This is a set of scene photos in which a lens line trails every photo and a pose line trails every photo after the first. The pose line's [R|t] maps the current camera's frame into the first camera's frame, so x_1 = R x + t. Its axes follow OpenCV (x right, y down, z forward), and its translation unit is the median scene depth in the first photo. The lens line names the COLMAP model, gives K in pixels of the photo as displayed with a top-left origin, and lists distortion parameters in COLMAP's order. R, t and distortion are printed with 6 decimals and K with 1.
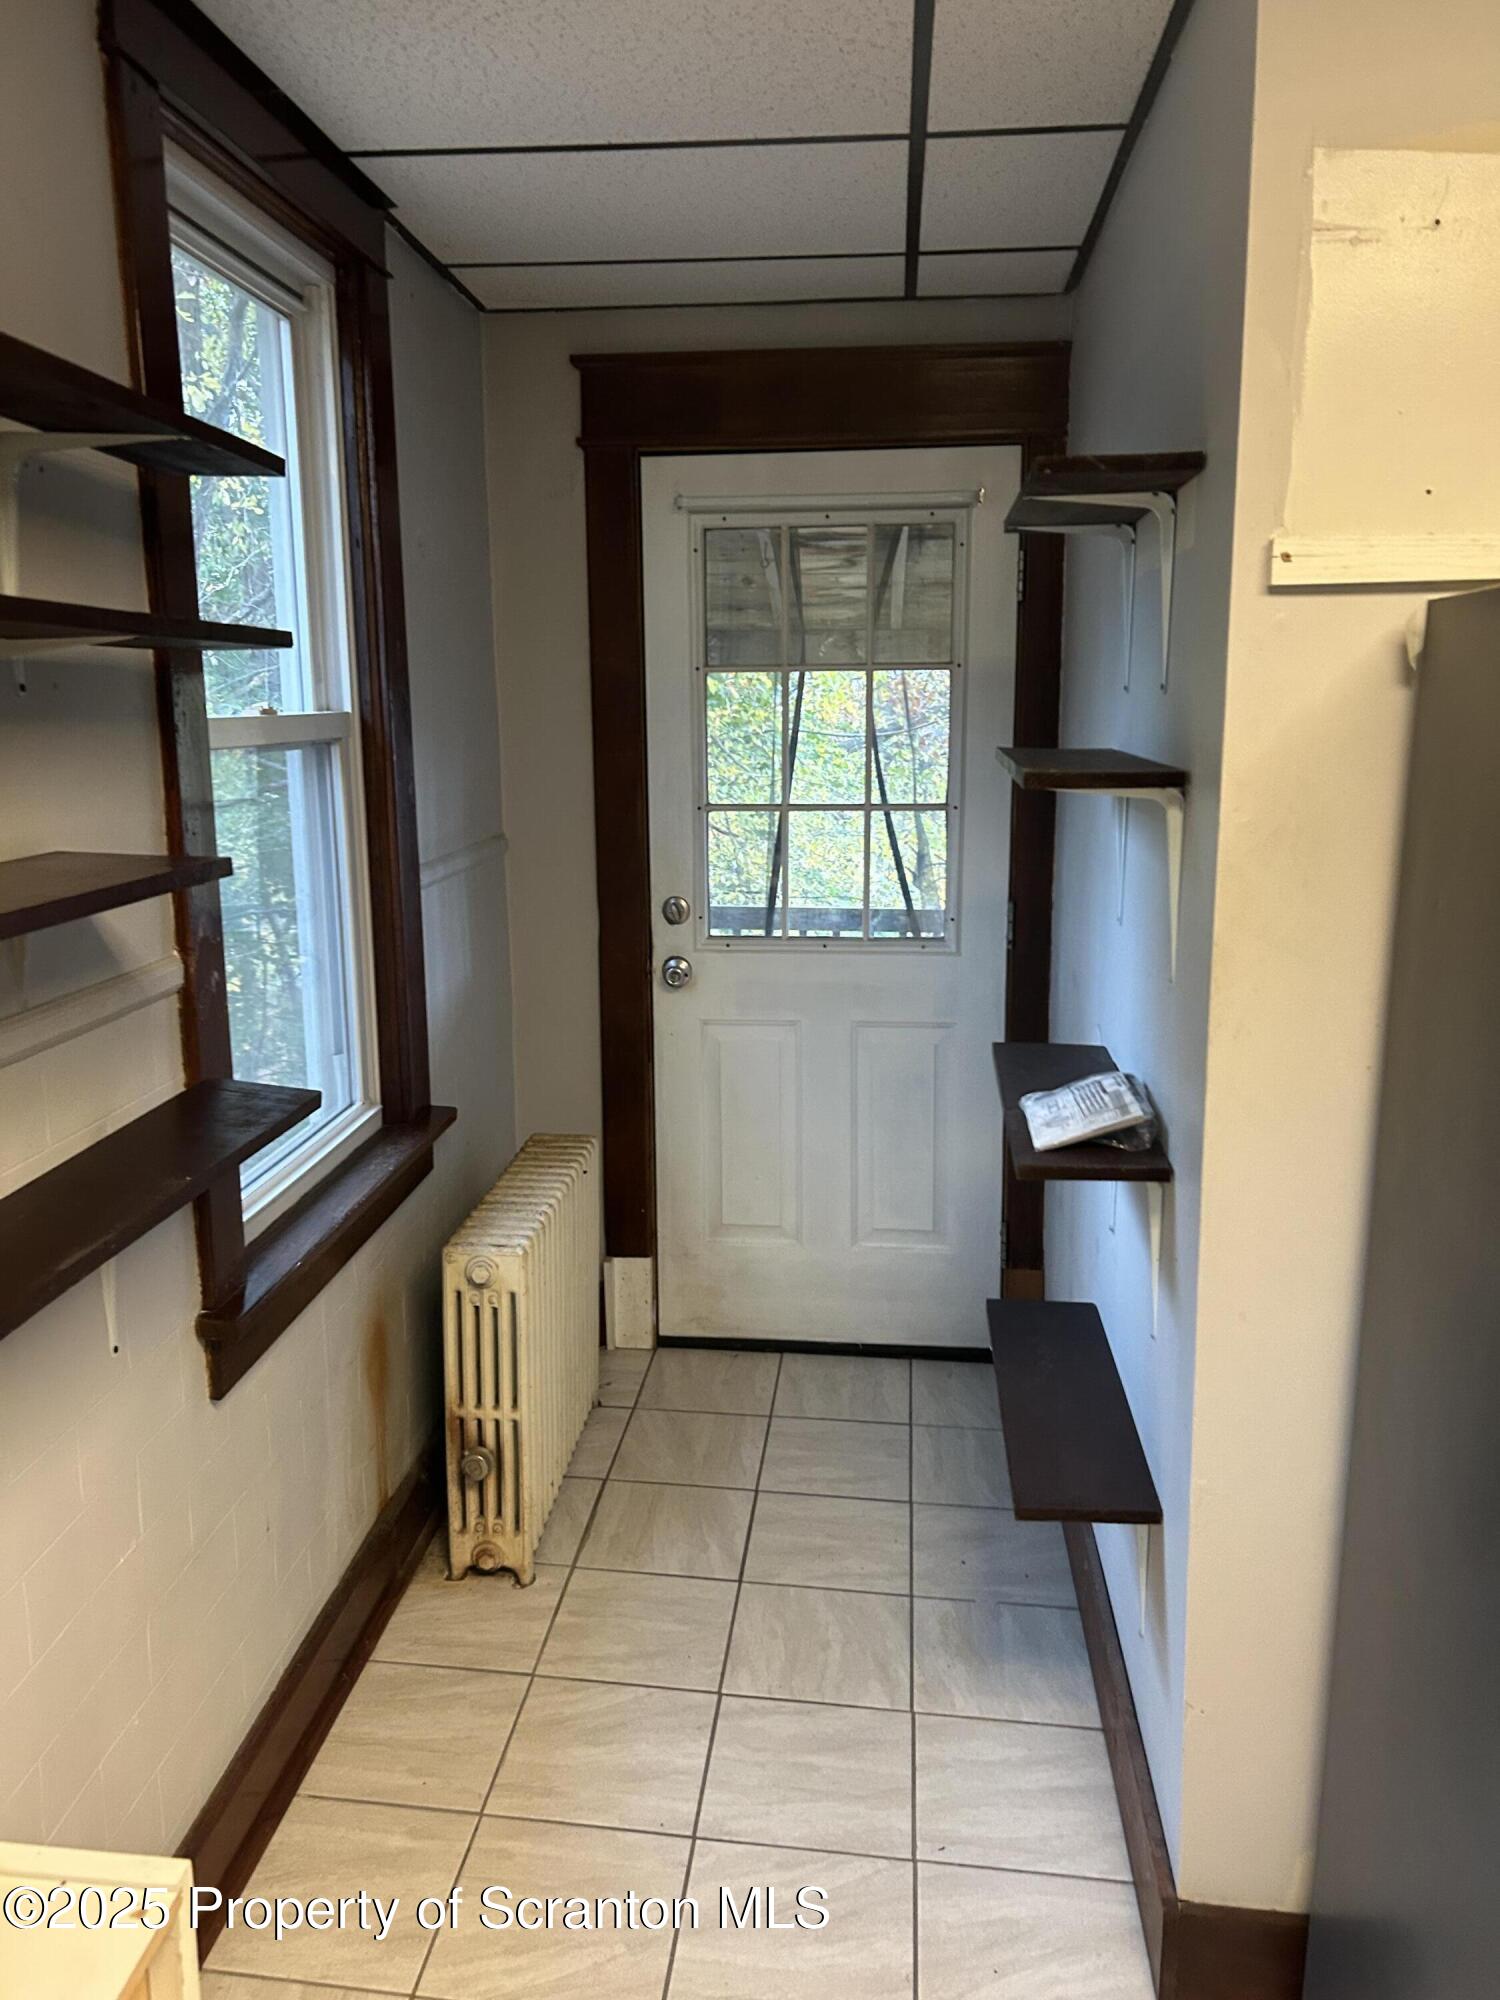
lens RADIAL K [[1527.4, 0, 742.0], [0, 1527.4, 994.1], [0, 0, 1]] dist [0.041631, 0.000490]
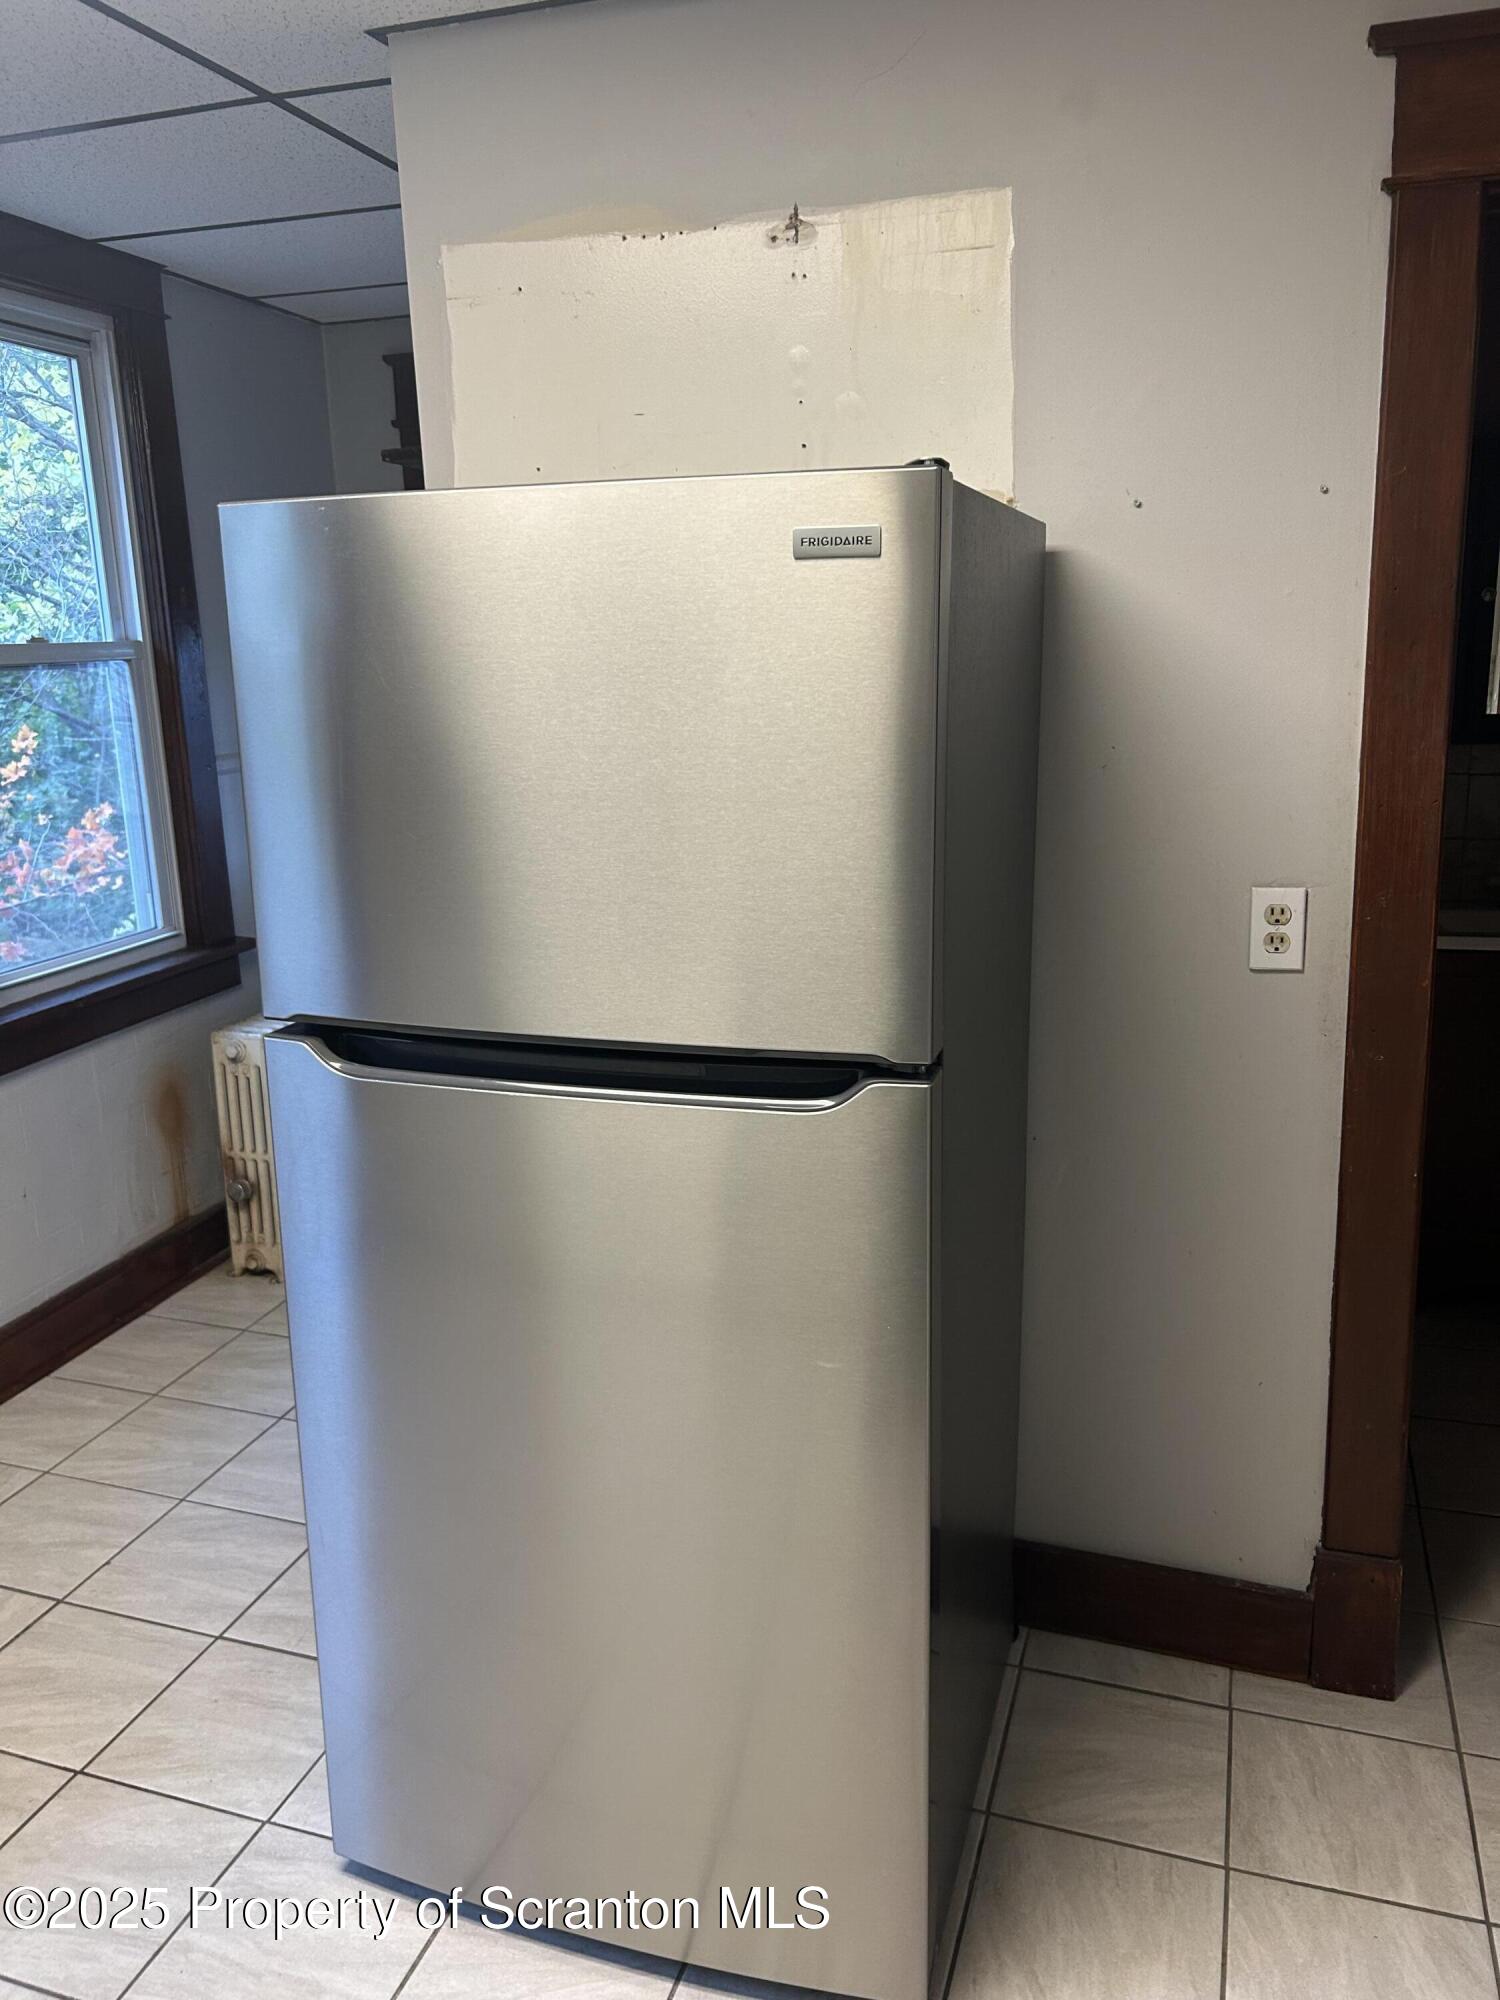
lens RADIAL K [[1534.4, 0, 757.8], [0, 1534.4, 998.5], [0, 0, 1]] dist [0.051885, -0.050220]
pose [[0.978285, 0.024210, -0.205846, 0.560699], [-0.015832, 0.998982, 0.042251, 0.068118], [0.206659, -0.038074, 0.977672, -0.248360]]
